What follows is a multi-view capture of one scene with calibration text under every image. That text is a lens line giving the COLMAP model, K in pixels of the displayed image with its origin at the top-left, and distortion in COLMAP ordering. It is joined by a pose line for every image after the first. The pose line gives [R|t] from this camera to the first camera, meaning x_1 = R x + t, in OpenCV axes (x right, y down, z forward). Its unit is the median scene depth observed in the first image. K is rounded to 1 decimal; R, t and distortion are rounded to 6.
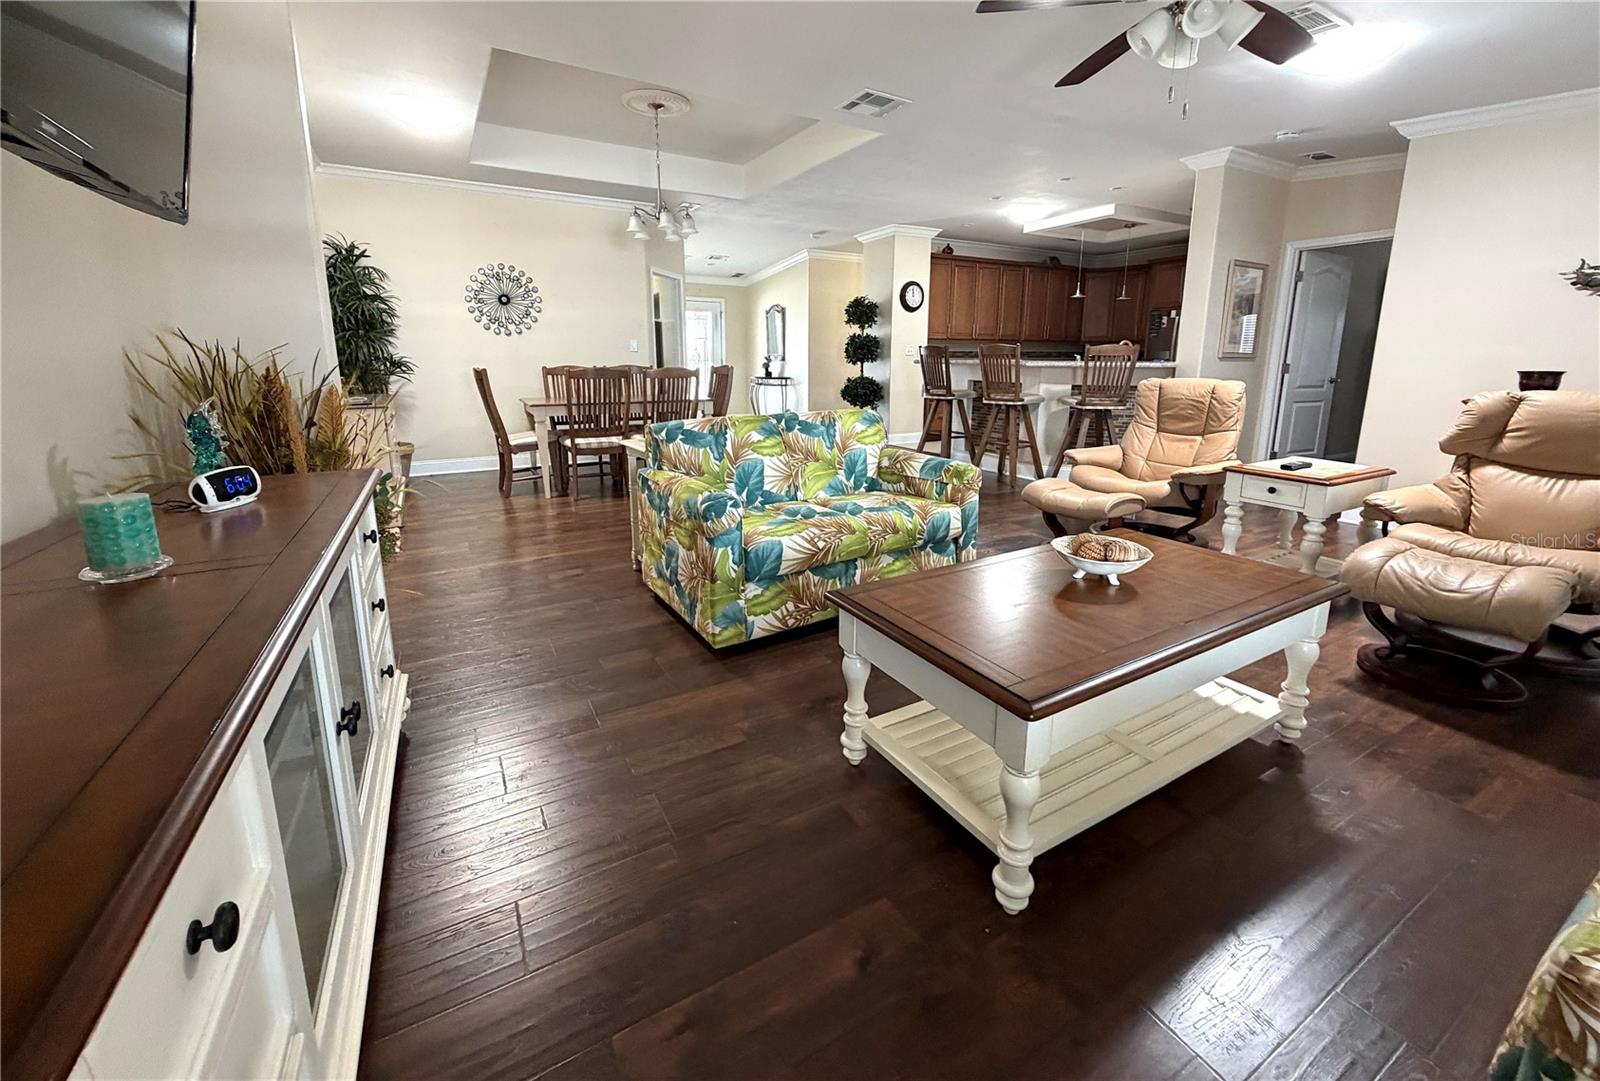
lens RADIAL K [[623.1, 0, 805.4], [0, 623.1, 473.0], [0, 0, 1]] dist [0.001241, 0.000031]
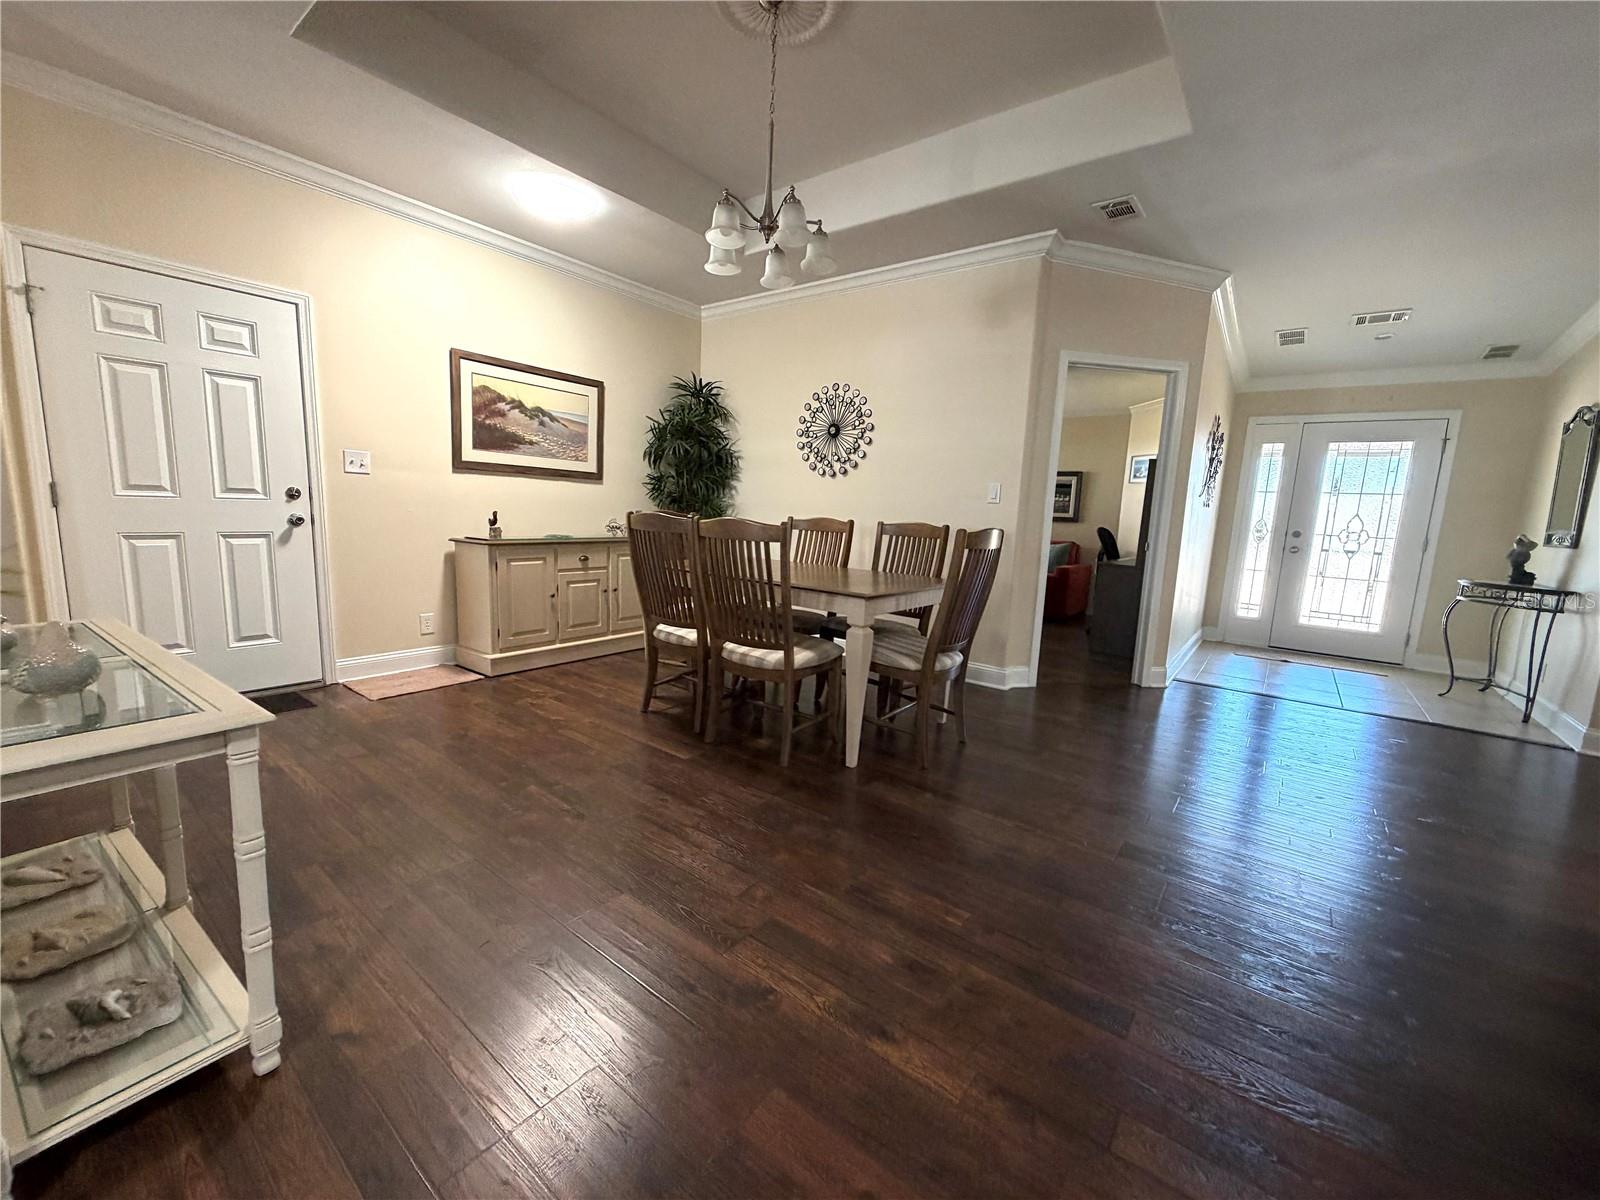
lens RADIAL K [[633.6, 0, 796.0], [0, 633.6, 598.4], [0, 0, 1]] dist [0.000731, 0.000053]
pose [[0.385578, 0.149835, -0.910428, 0.173531], [-0.212969, 0.974534, 0.070190, -0.091652], [0.897760, 0.166830, 0.407669, 0.505373]]
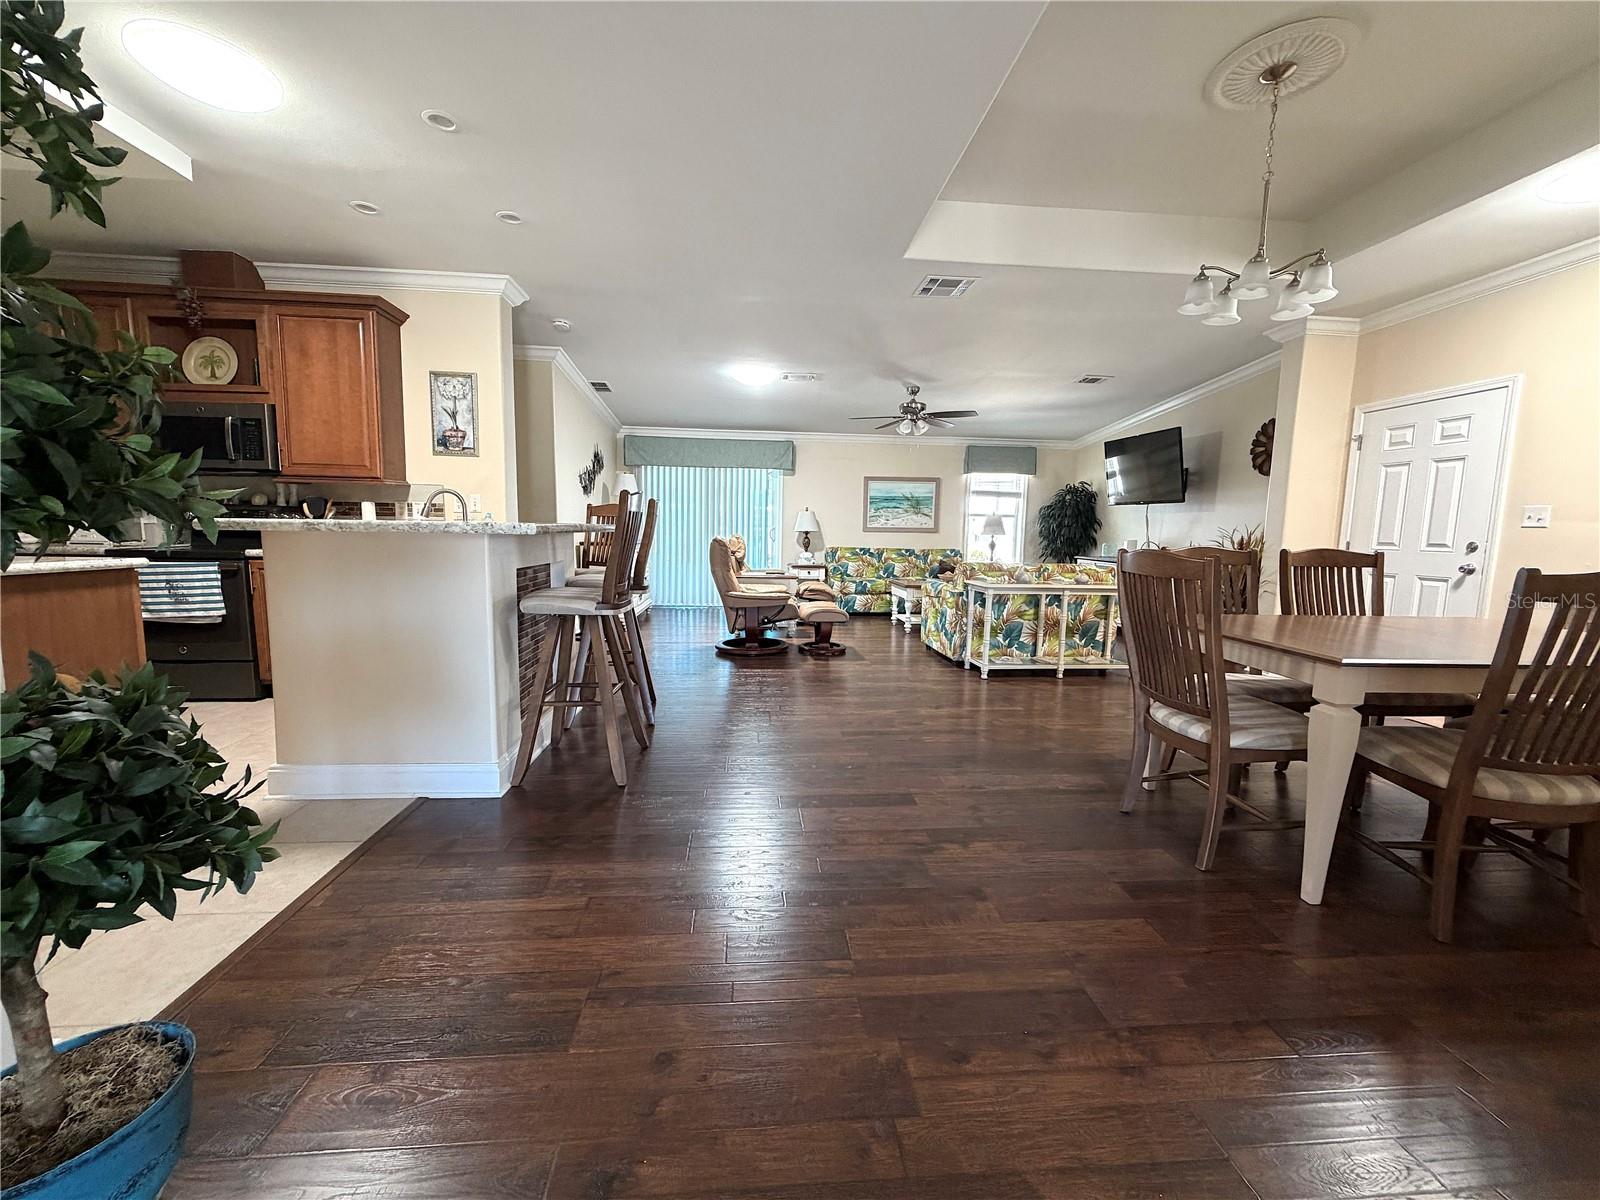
lens RADIAL K [[633.6, 0, 792.9], [0, 633.6, 599.4], [0, 0, 1]] dist [0.000731, 0.000053]
pose [[-0.900386, -0.071097, 0.429243, -0.070738], [0.060917, 0.956241, 0.286167, -0.190589], [-0.430805, 0.283809, -0.856656, 1.010832]]
